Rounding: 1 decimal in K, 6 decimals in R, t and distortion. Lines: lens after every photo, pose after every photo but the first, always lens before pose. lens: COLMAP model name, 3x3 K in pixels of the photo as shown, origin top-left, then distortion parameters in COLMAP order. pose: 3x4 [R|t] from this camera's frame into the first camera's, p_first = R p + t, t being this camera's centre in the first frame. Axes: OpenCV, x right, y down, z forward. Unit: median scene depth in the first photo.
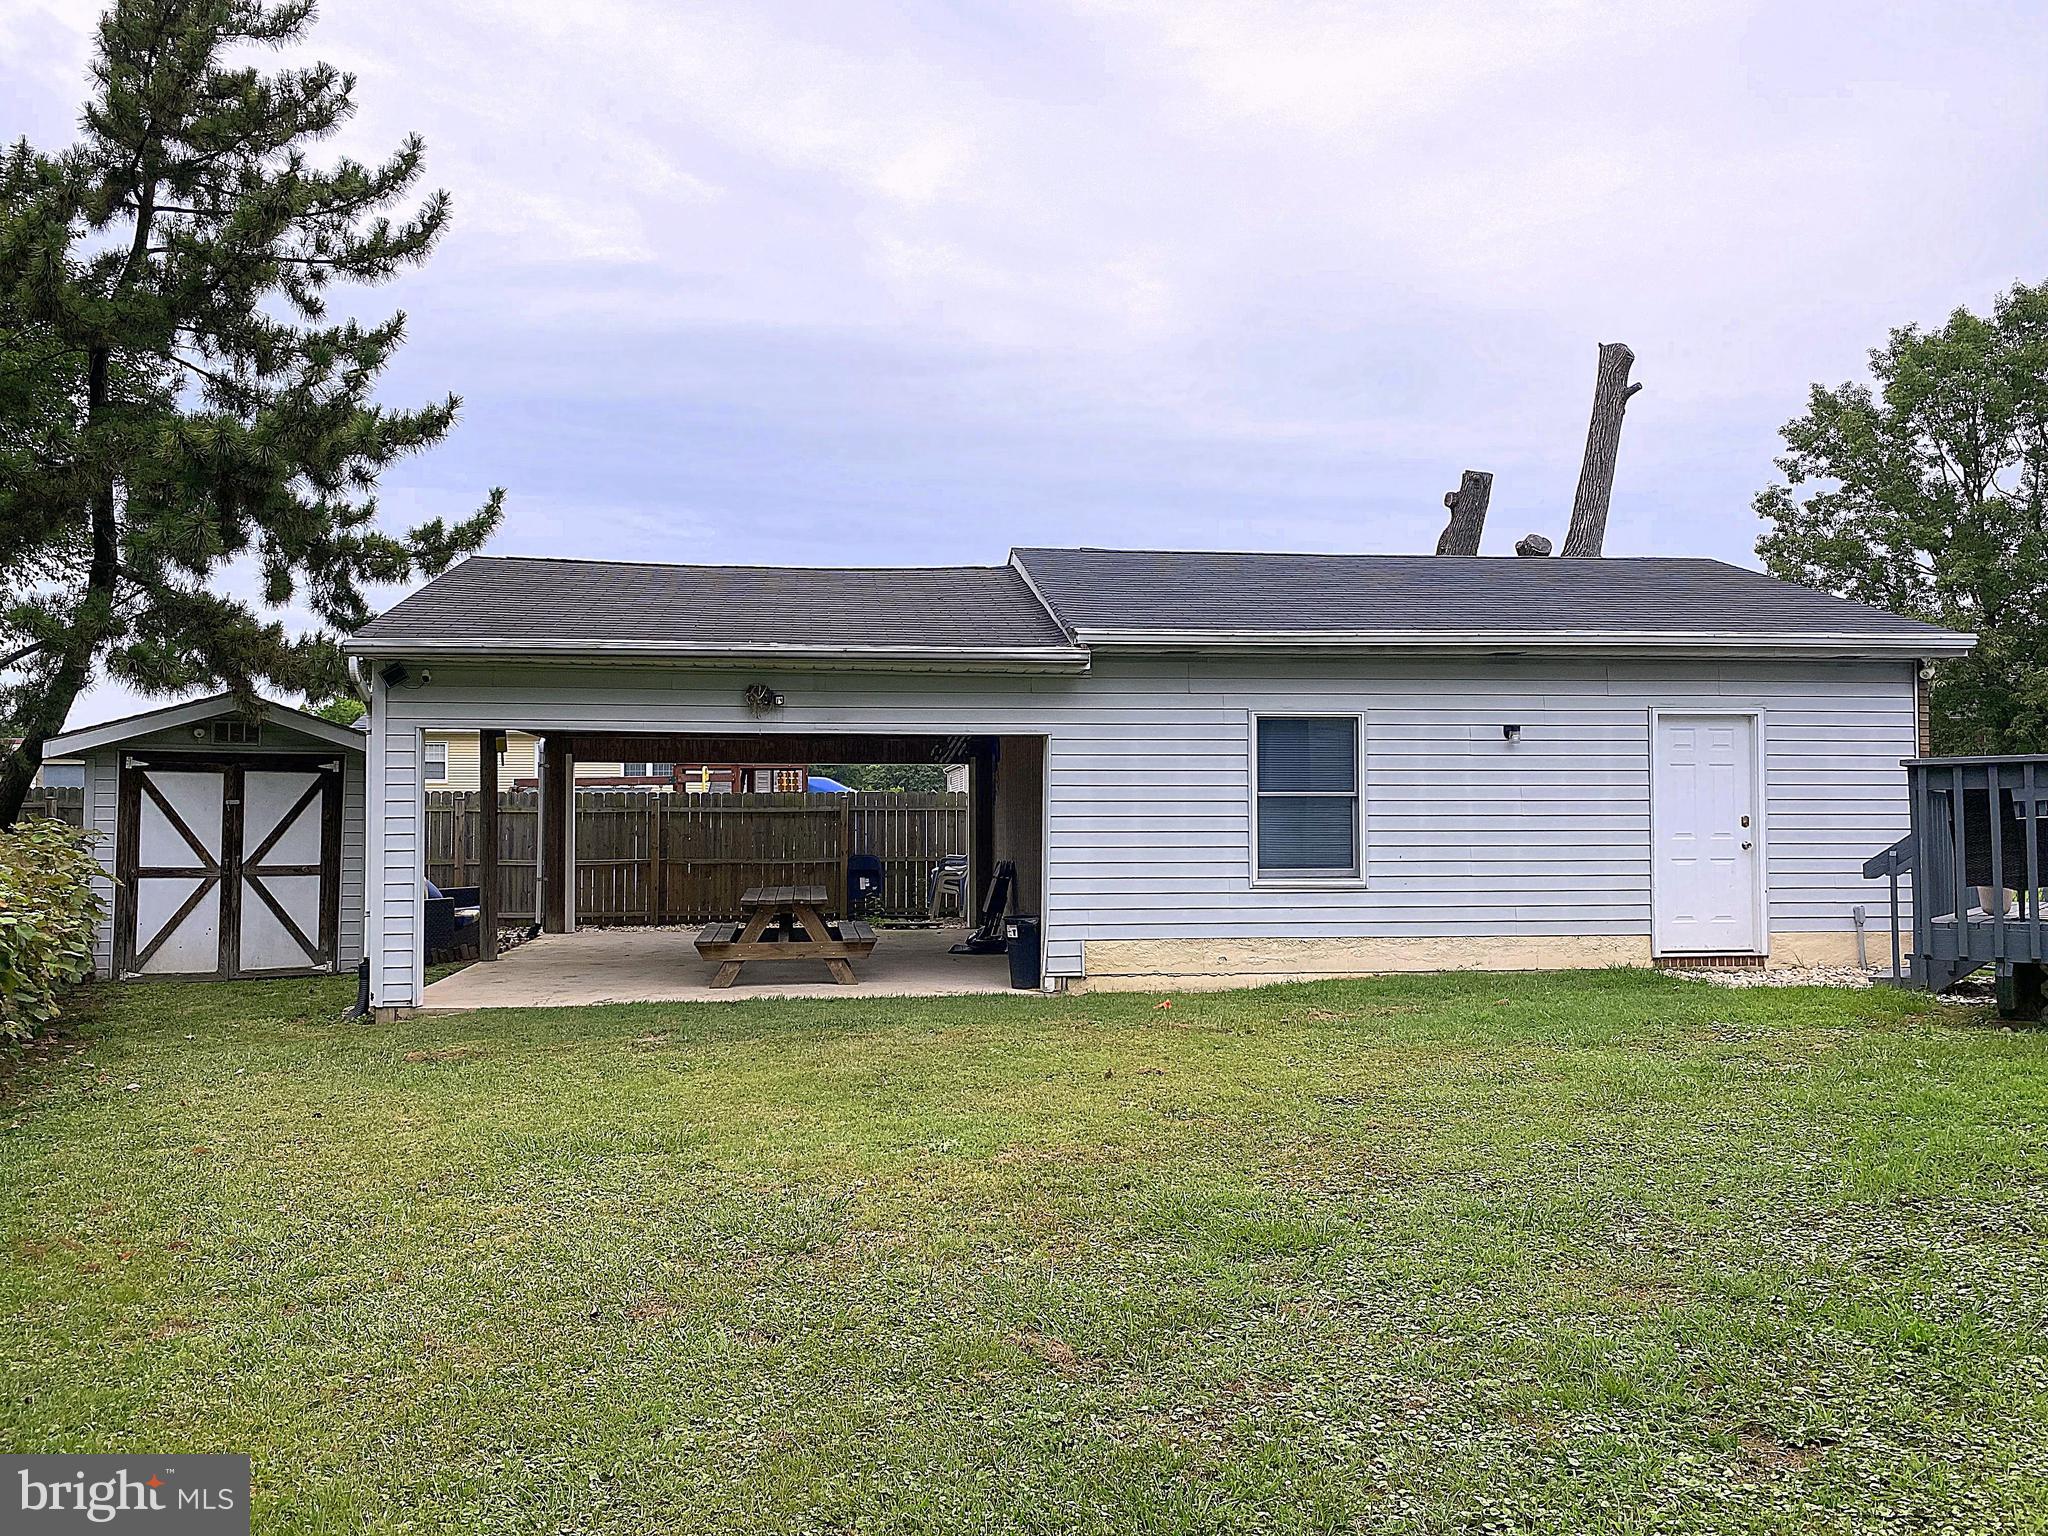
lens RADIAL K [[1515.9, 0, 1016.7], [0, 1515.9, 756.4], [0, 0, 1]] dist [0.100391, -0.213004]
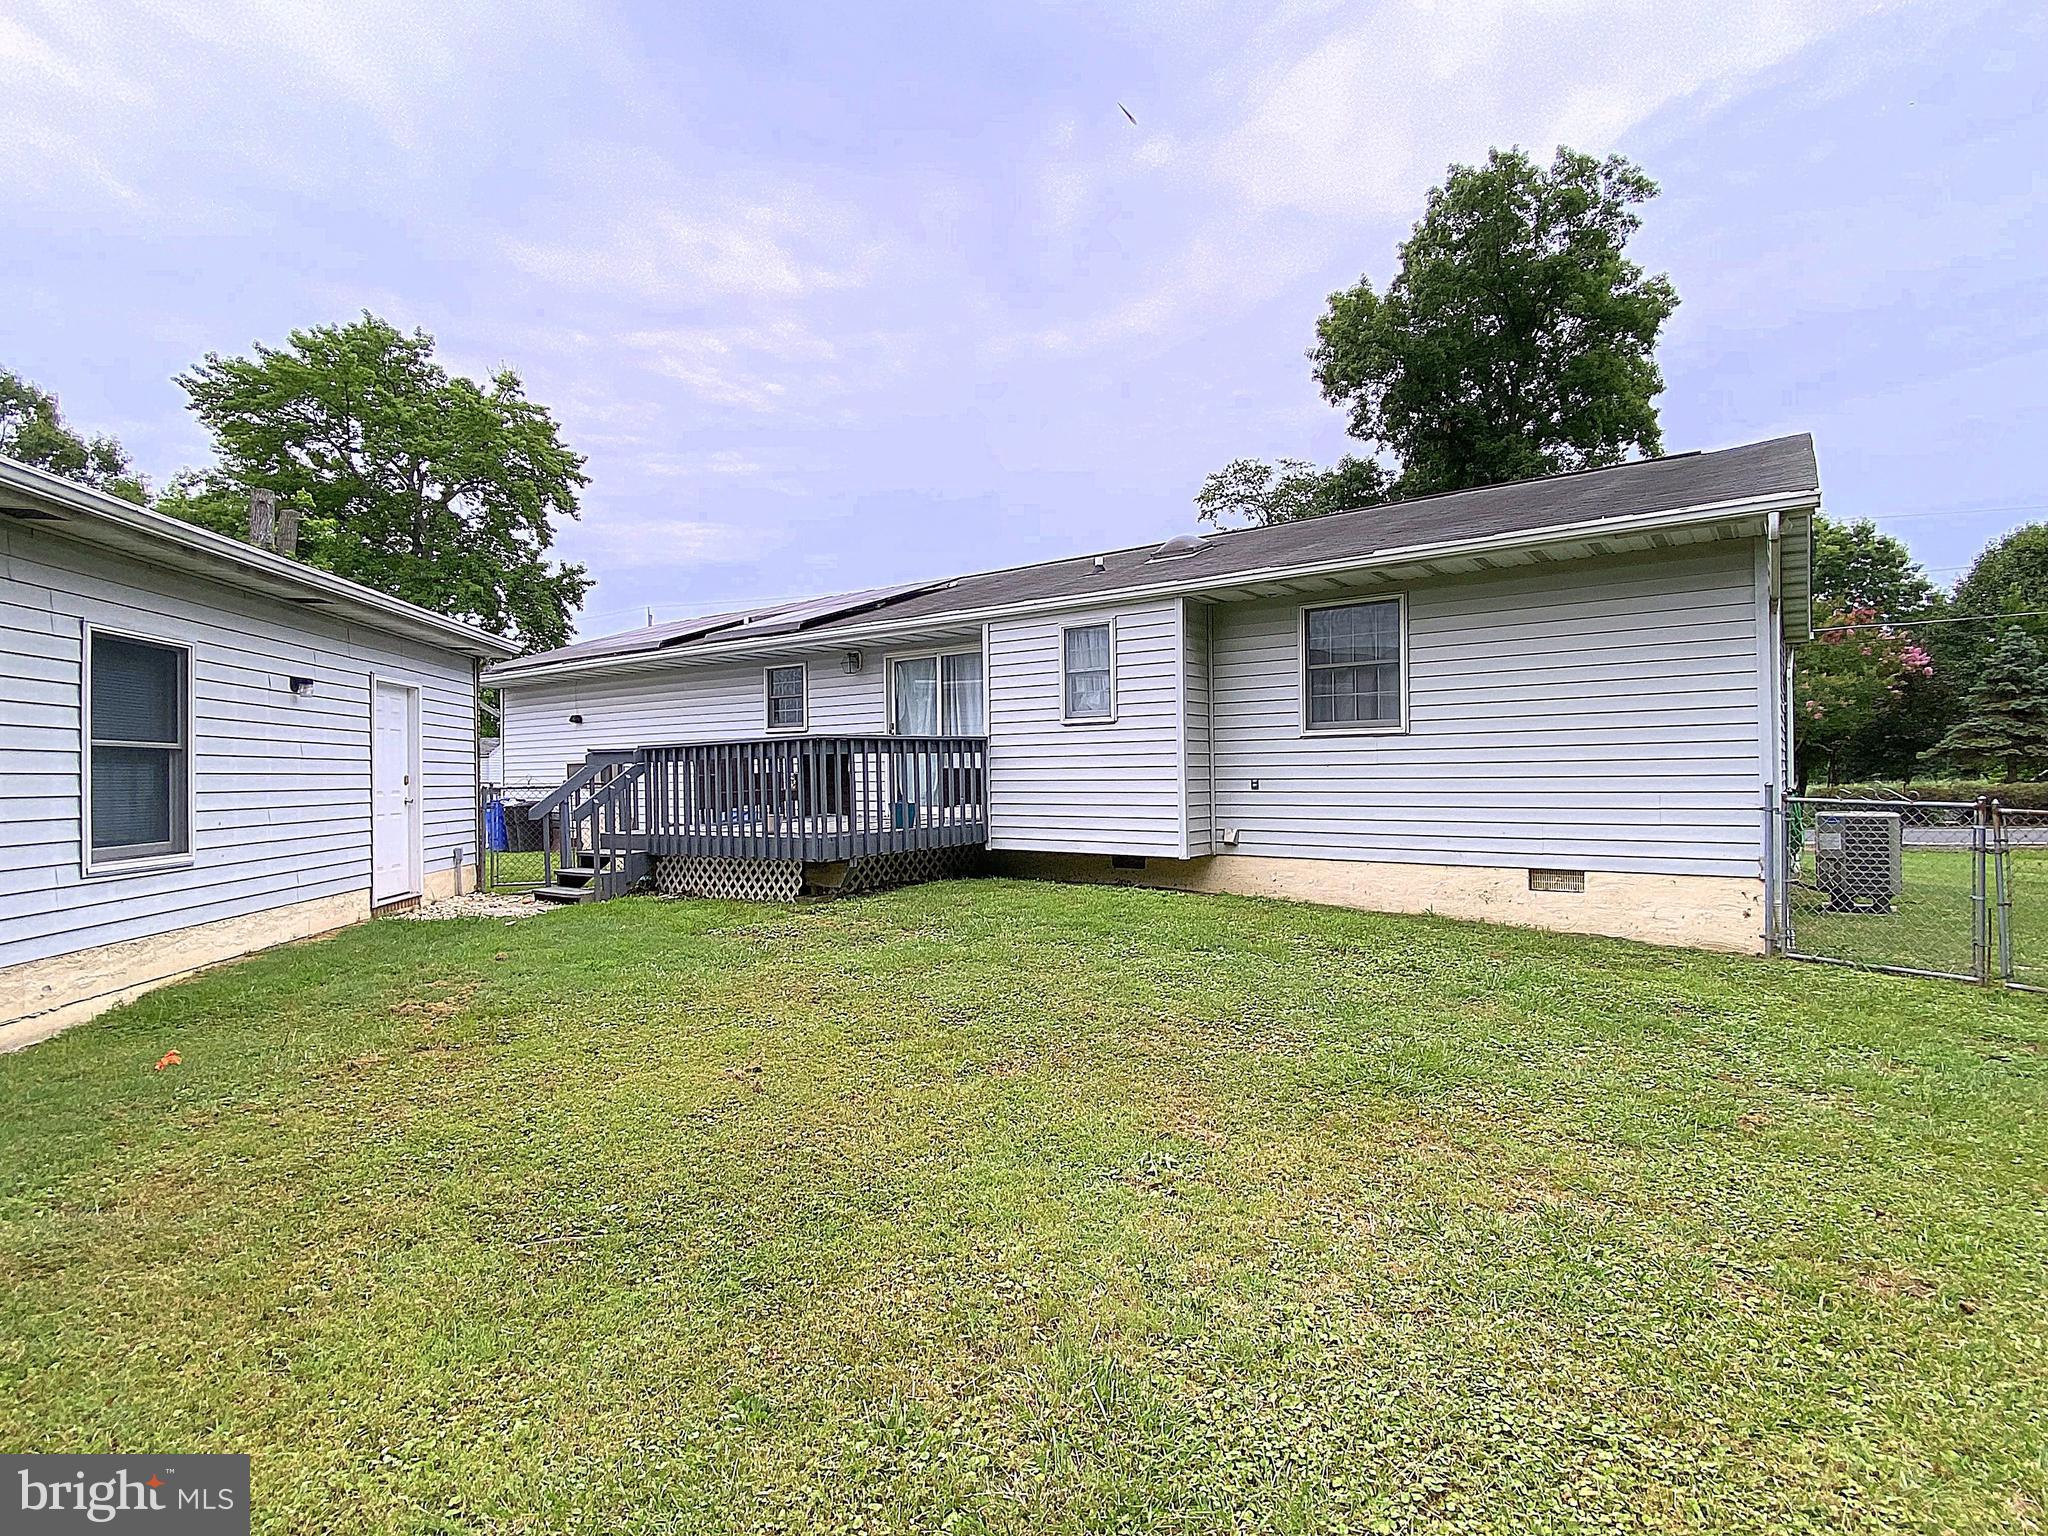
lens RADIAL K [[1024.4, 0, 1024.0], [0, 1024.4, 768.0], [0, 0, 1]] dist [-0.000247, -0.000168]
pose [[-0.030565, 0.009213, 0.999490, -0.311468], [-0.010658, 0.999898, -0.009543, 0.035535], [-0.999476, -0.010945, -0.030464, 0.569031]]
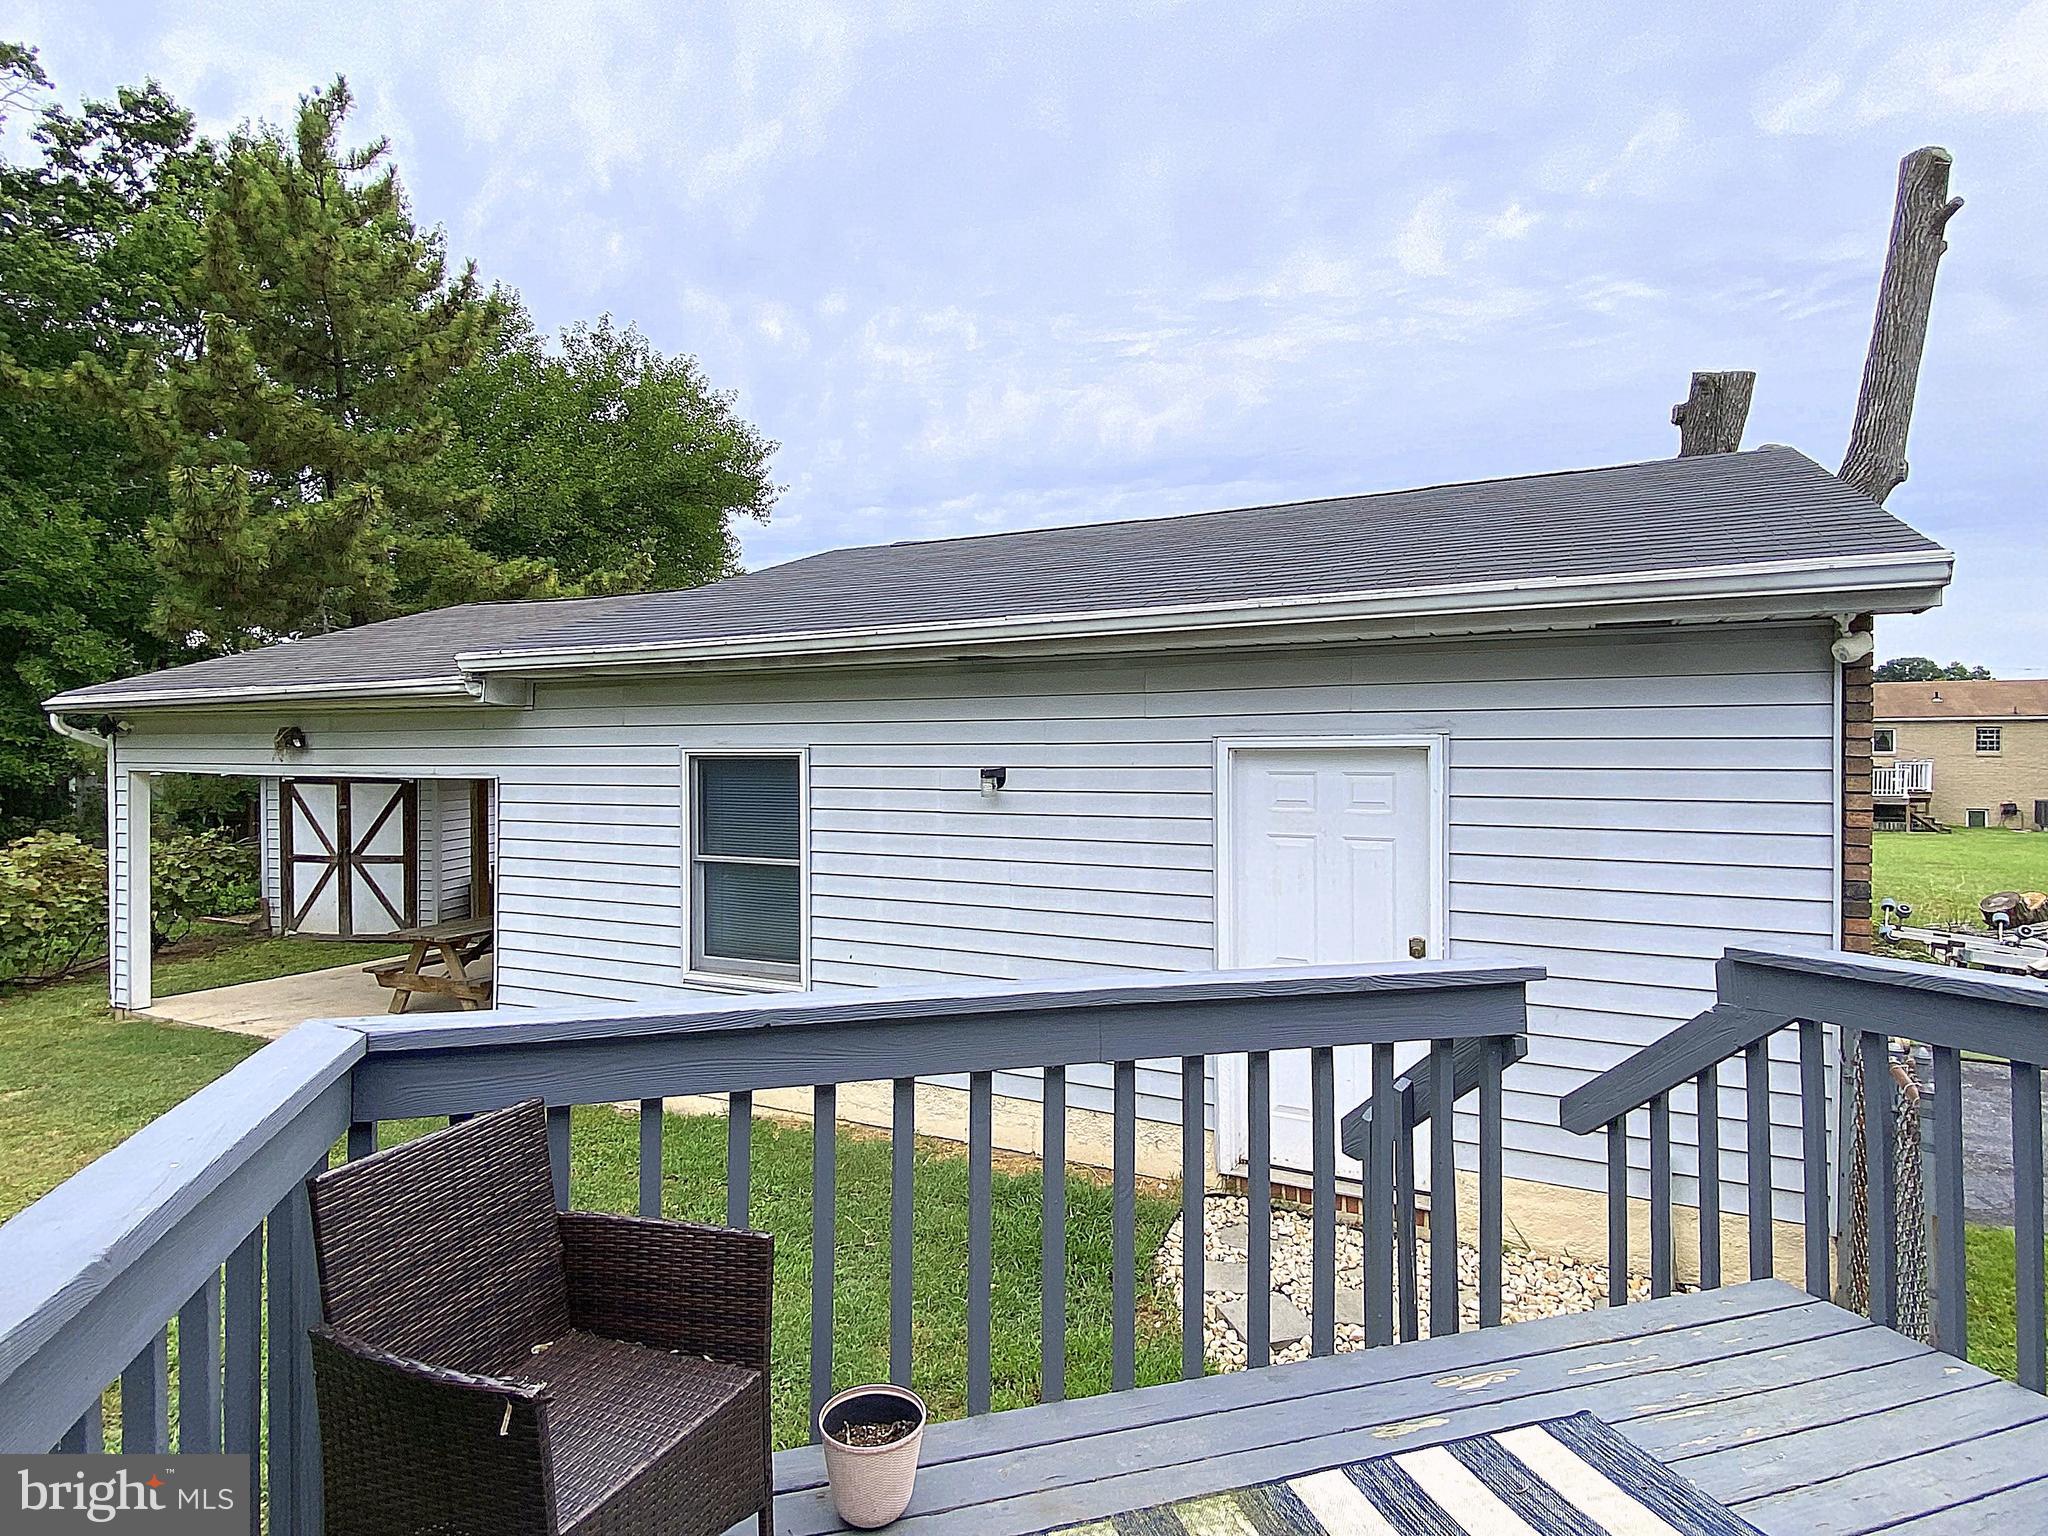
lens RADIAL K [[1093.4, 0, 1022.3], [0, 1093.4, 770.3], [0, 0, 1]] dist [0.044433, -0.047261]
pose [[0.825799, 0.010032, -0.563876, 0.583158], [0.019867, 0.998704, 0.046864, -0.039907], [0.563615, -0.049902, 0.824529, 0.622761]]
